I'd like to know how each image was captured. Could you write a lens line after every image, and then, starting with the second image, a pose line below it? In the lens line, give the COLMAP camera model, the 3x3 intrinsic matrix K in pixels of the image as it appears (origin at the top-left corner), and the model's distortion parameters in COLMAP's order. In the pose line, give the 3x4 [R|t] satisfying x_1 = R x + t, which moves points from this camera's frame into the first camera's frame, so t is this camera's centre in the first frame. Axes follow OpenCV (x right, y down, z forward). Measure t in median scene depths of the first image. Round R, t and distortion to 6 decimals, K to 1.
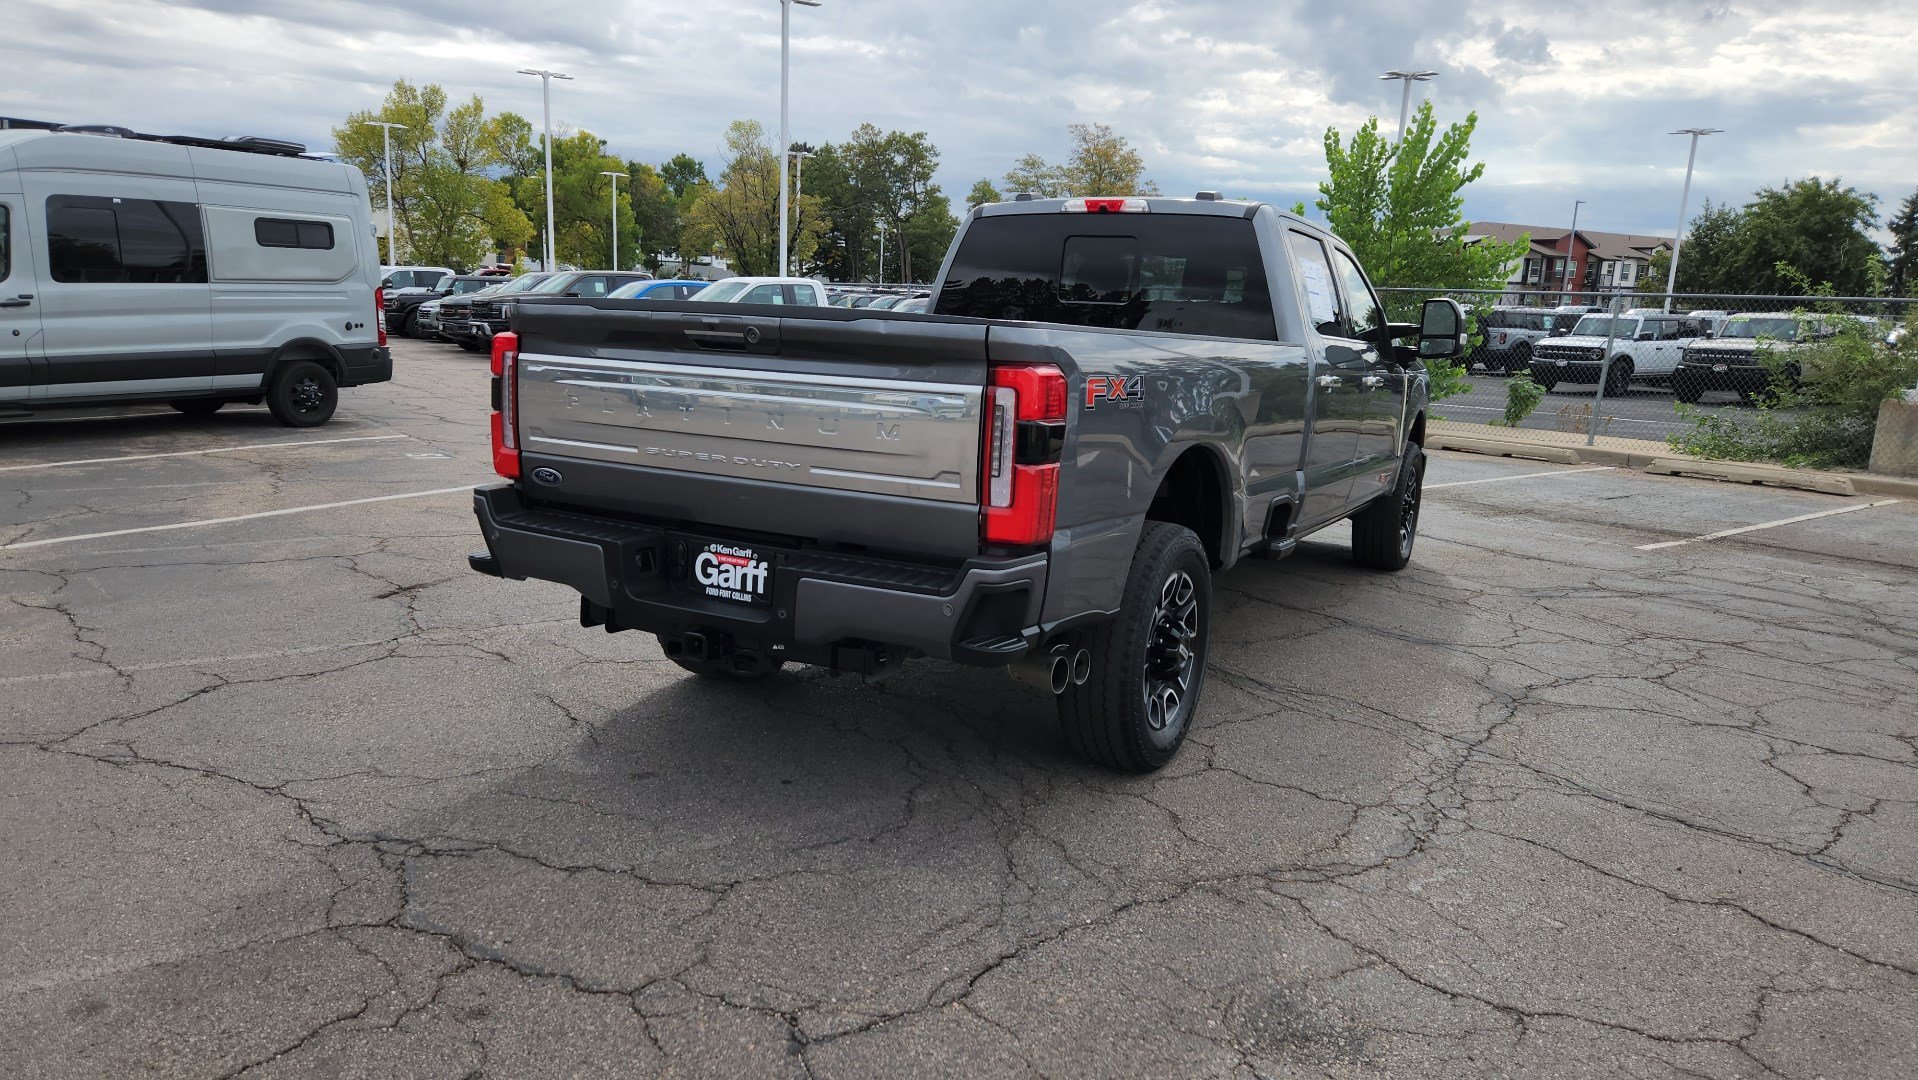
lens RADIAL K [[1277.3, 0, 936.6], [0, 1277.3, 553.1], [0, 0, 1]] dist [0.073278, -0.058037]
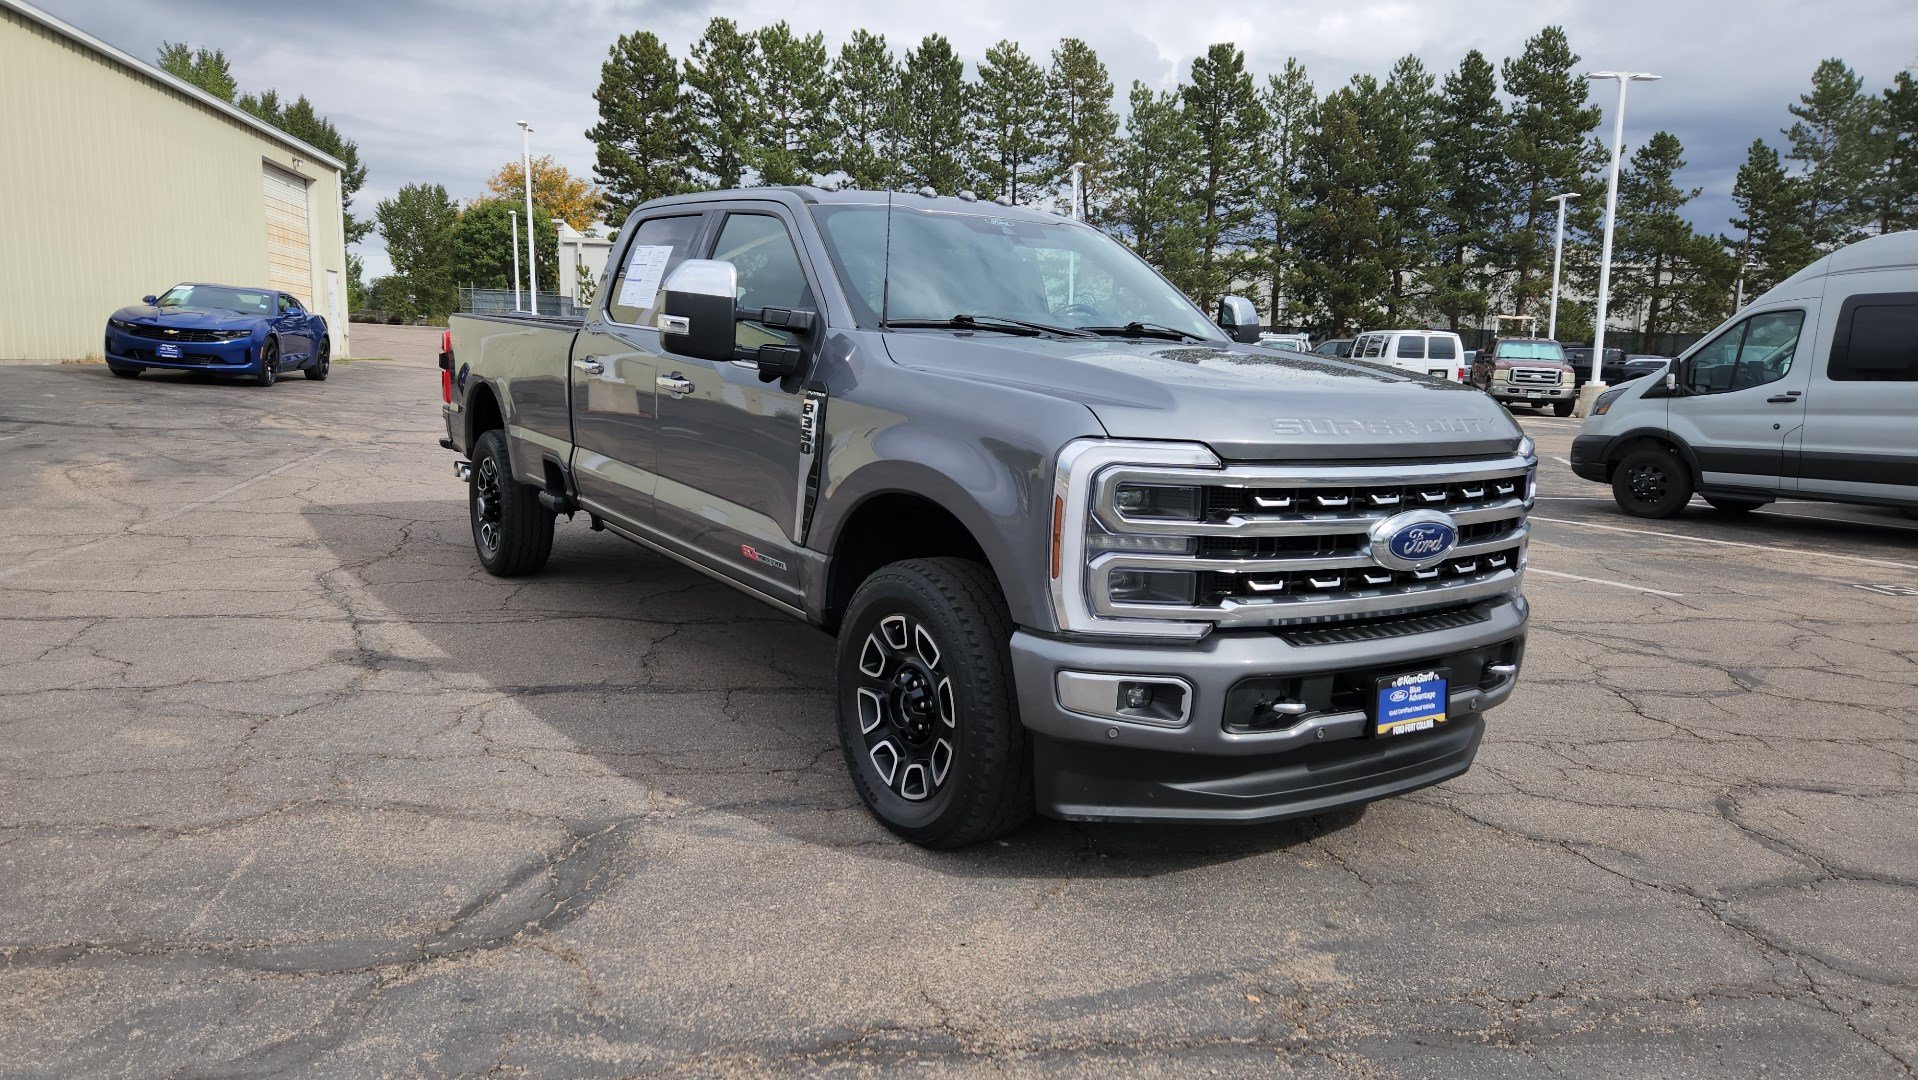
lens RADIAL K [[1277.3, 0, 944.9], [0, 1277.3, 550.0], [0, 0, 1]] dist [0.073278, -0.058037]
pose [[-0.457178, 0.082341, -0.885555, 0.808981], [-0.223403, 0.953148, 0.203960, -0.197302], [0.860860, 0.291082, -0.417363, 1.271105]]
